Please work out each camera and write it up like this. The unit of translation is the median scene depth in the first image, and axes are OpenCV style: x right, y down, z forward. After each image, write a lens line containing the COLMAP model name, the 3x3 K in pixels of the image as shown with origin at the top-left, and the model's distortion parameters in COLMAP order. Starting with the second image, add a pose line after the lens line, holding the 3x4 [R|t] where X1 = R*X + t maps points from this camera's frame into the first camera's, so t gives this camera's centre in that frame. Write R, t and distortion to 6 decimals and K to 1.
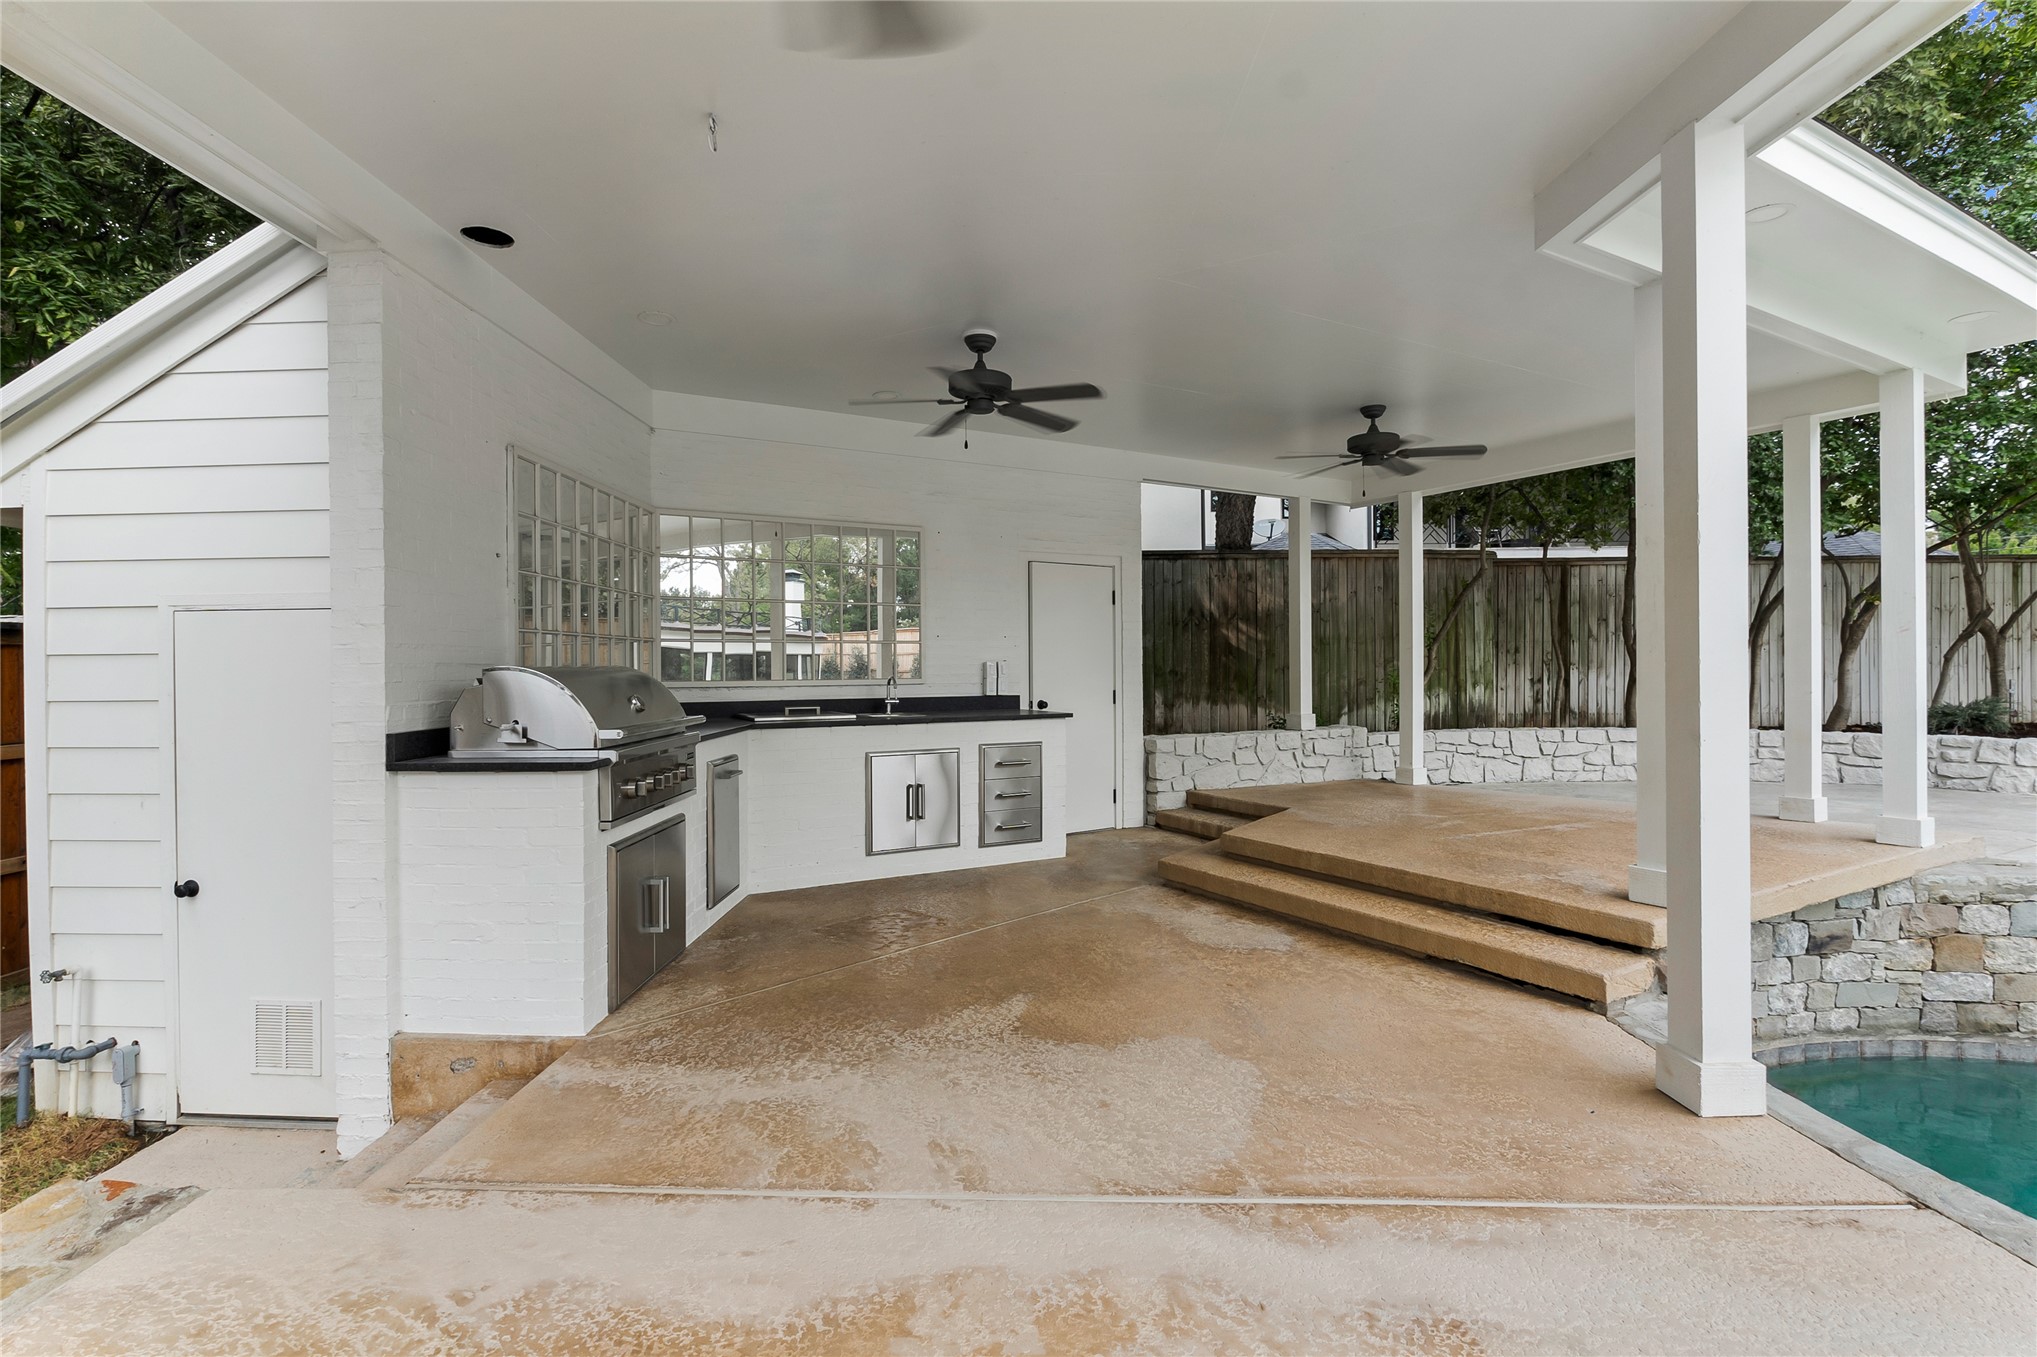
lens RADIAL K [[947.0, 0, 996.2], [0, 947.0, 685.3], [0, 0, 1]] dist [-0.010839, -0.000432]
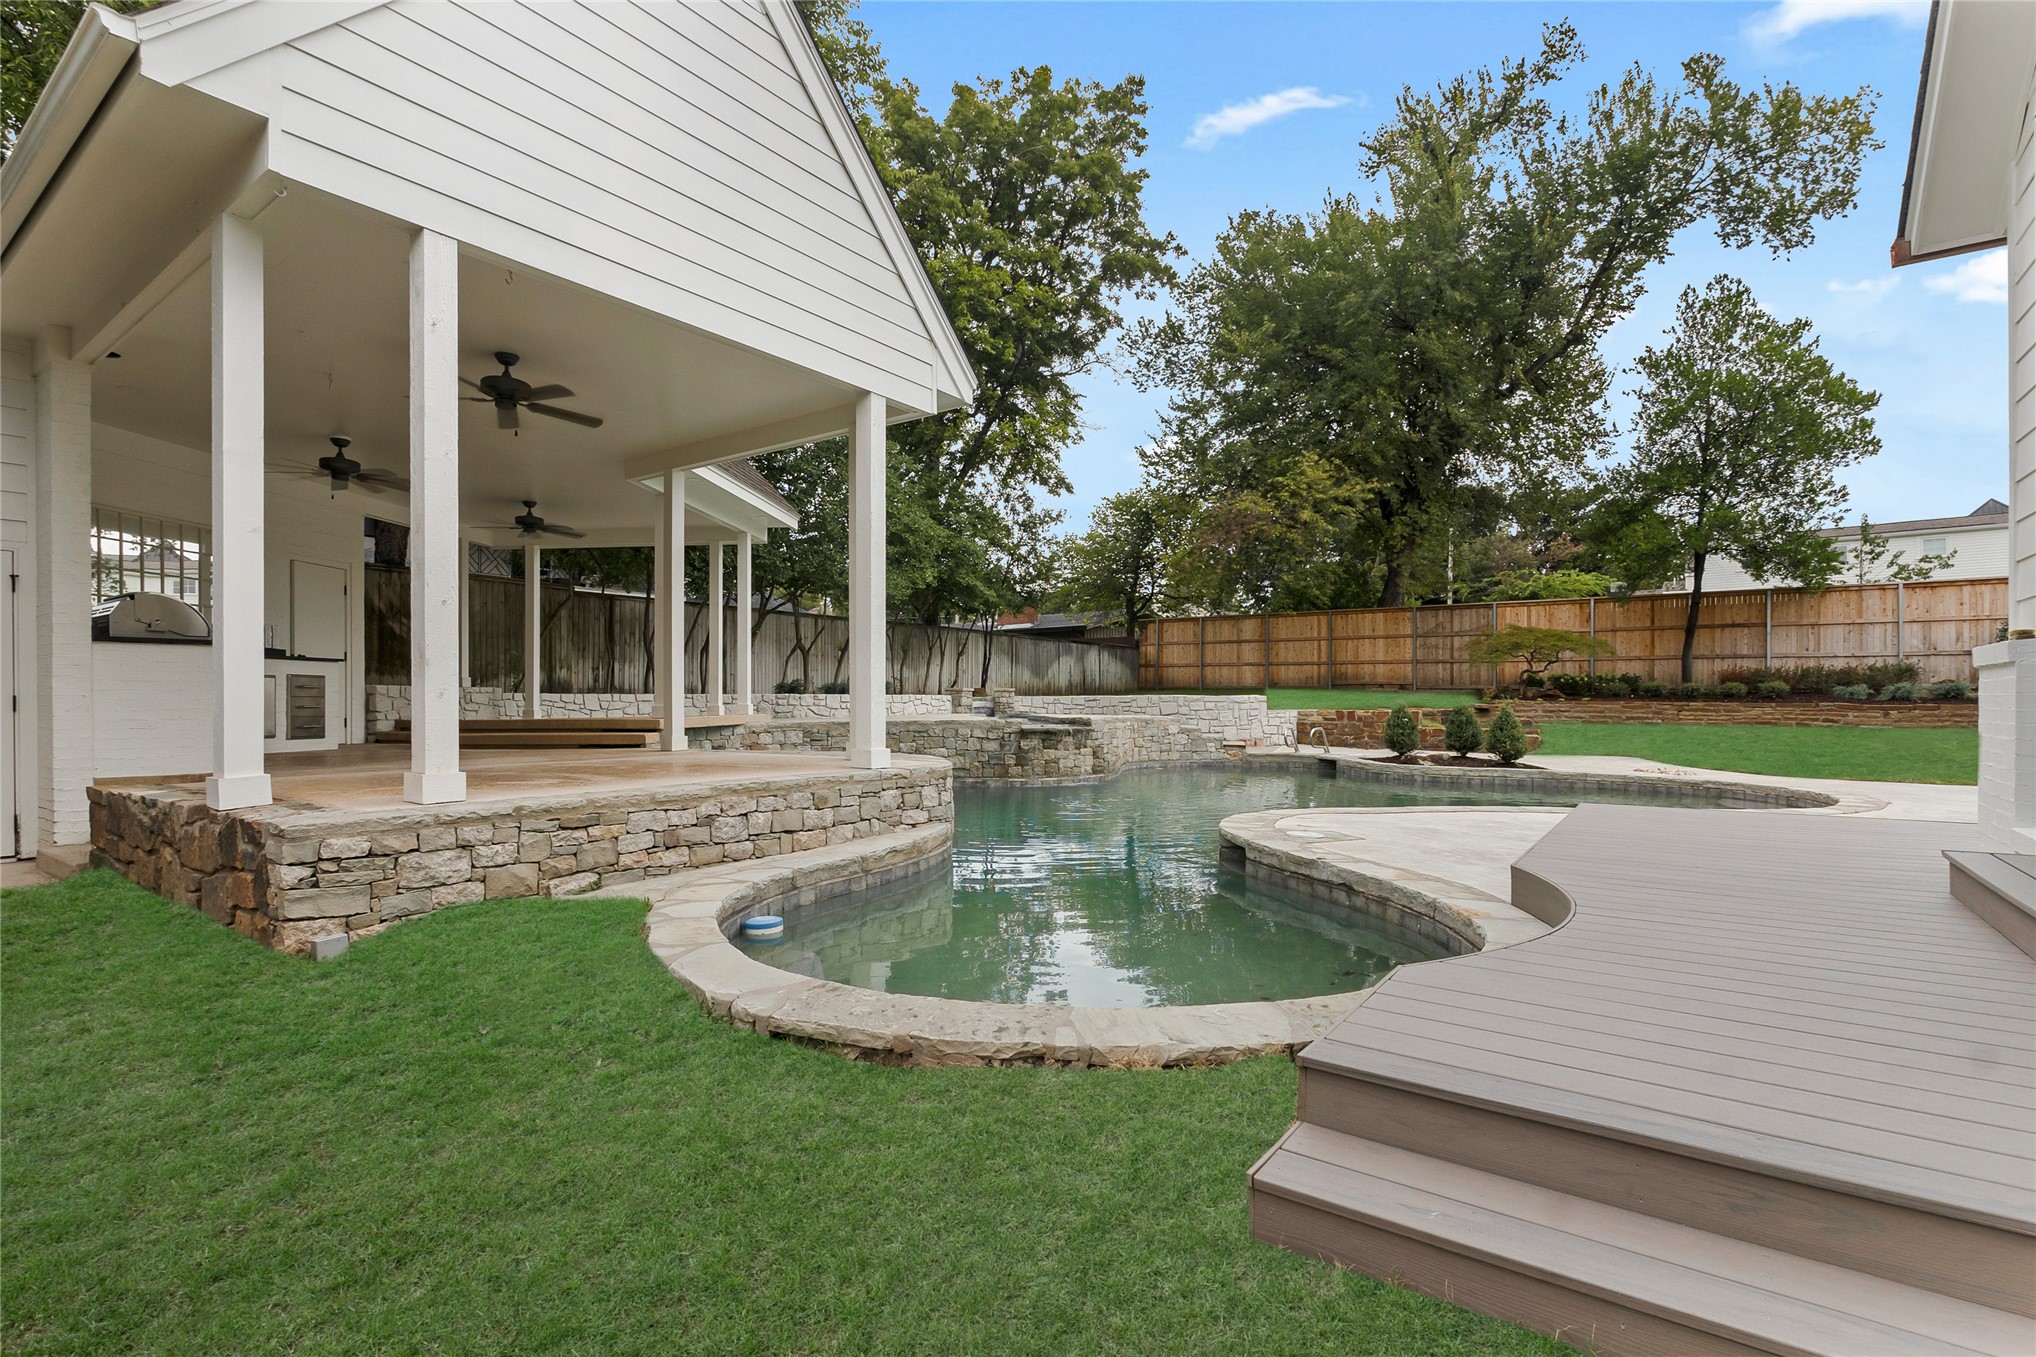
lens RADIAL K [[946.5, 0, 995.7], [0, 946.5, 685.3], [0, 0, 1]] dist [-0.010839, -0.000432]
pose [[0.578061, 0.021891, 0.815700, -0.398241], [0.006781, 0.999477, -0.031629, 0.090129], [-0.815965, 0.023815, 0.577610, -0.562262]]
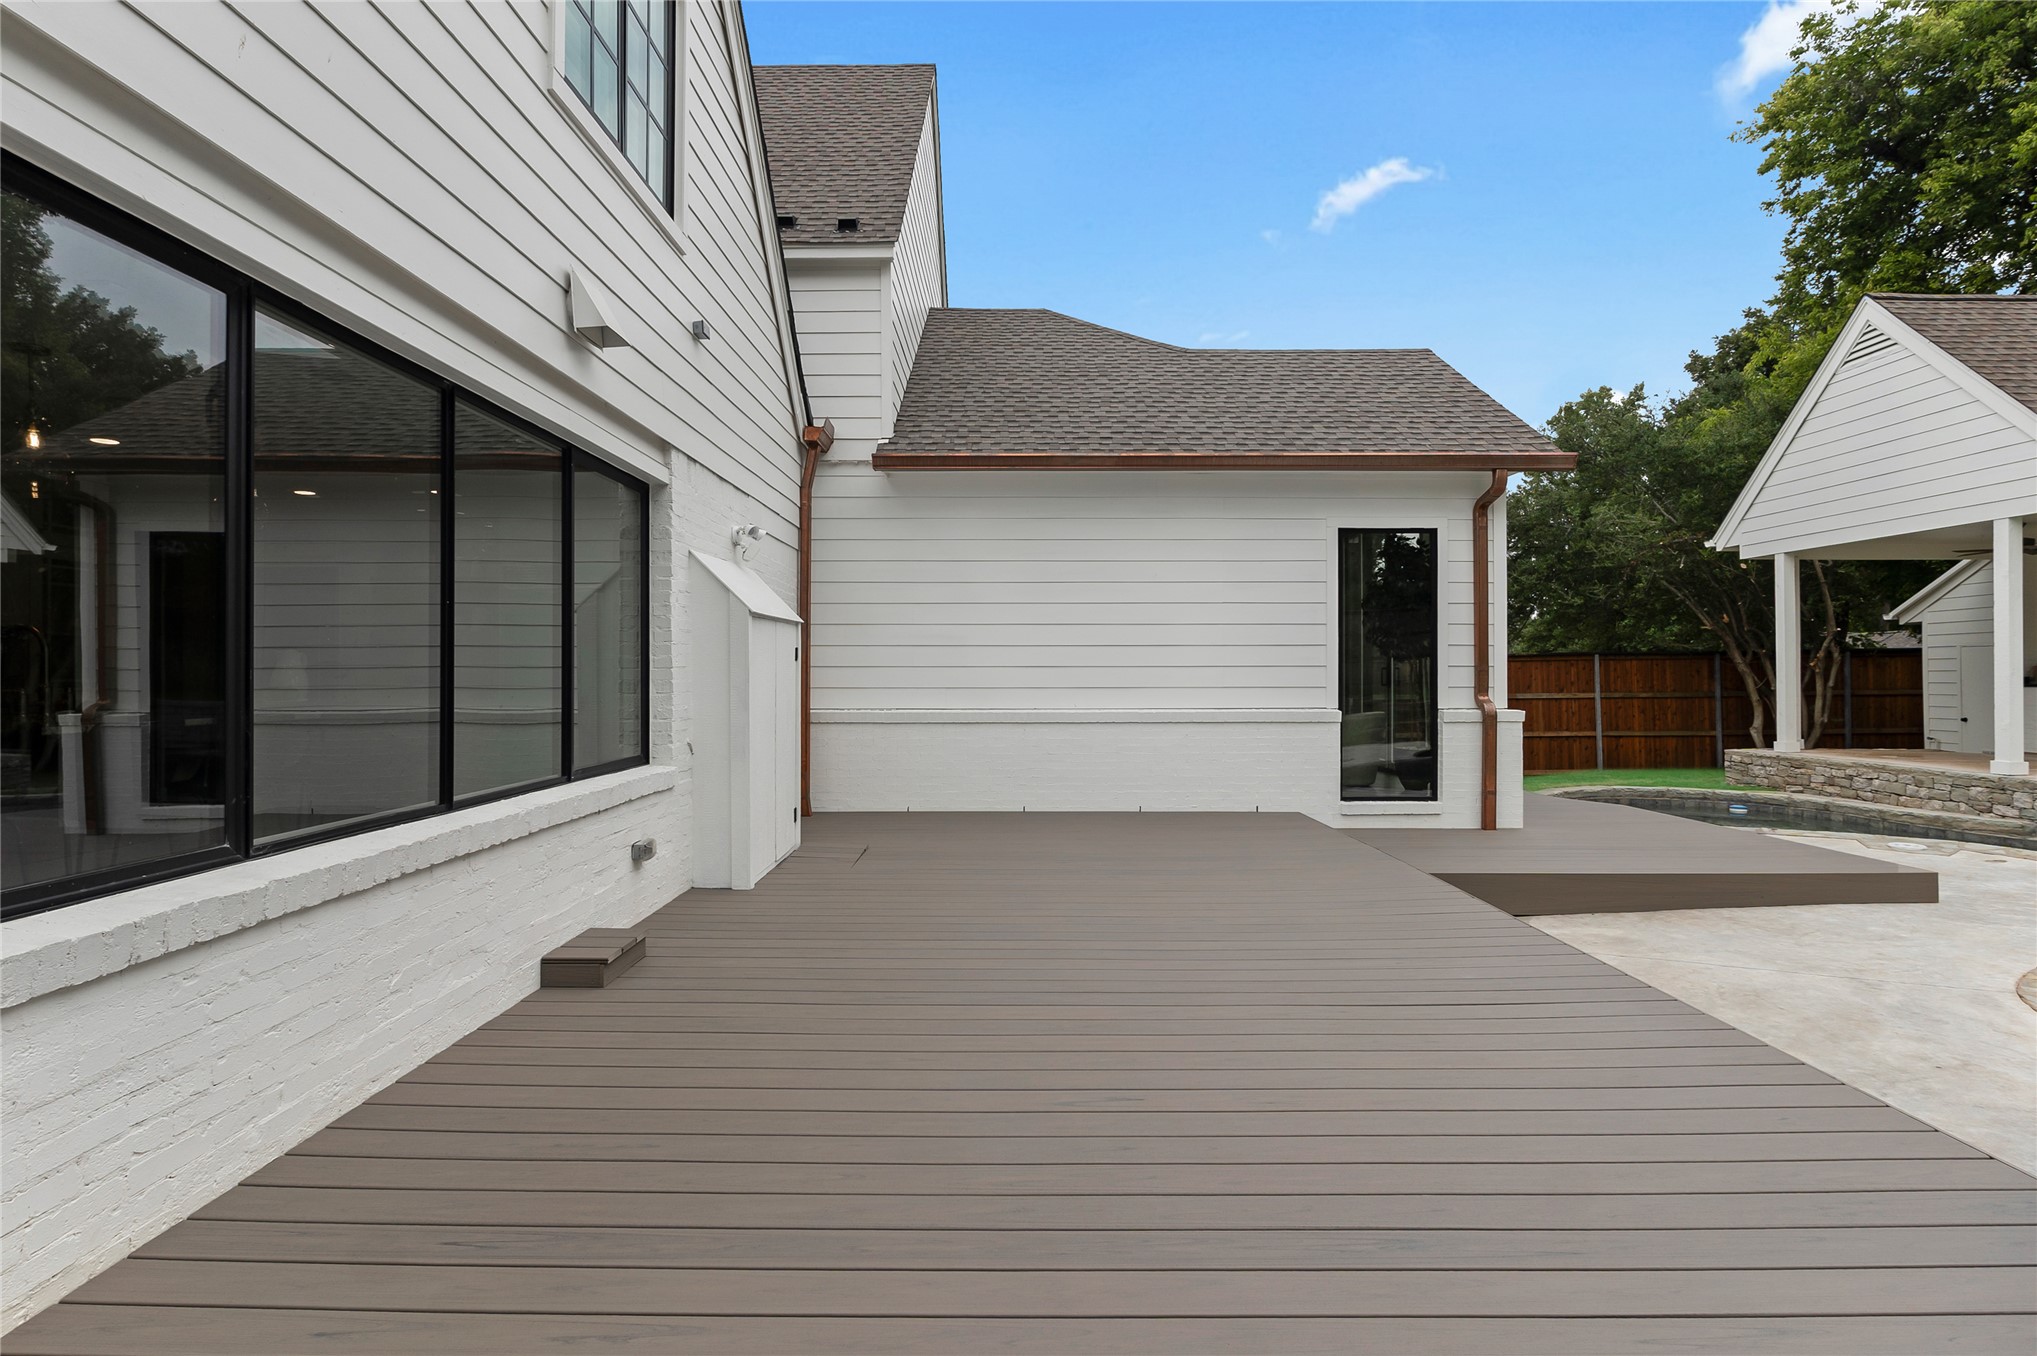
lens RADIAL K [[922.6, 0, 999.6], [0, 922.6, 675.6], [0, 0, 1]] dist [-0.013402, -0.000410]
pose [[0.012334, 0.007625, -0.999895, 1.133878], [-0.010782, 0.999914, 0.007492, 0.023167], [0.999866, 0.010688, 0.012415, -1.210888]]
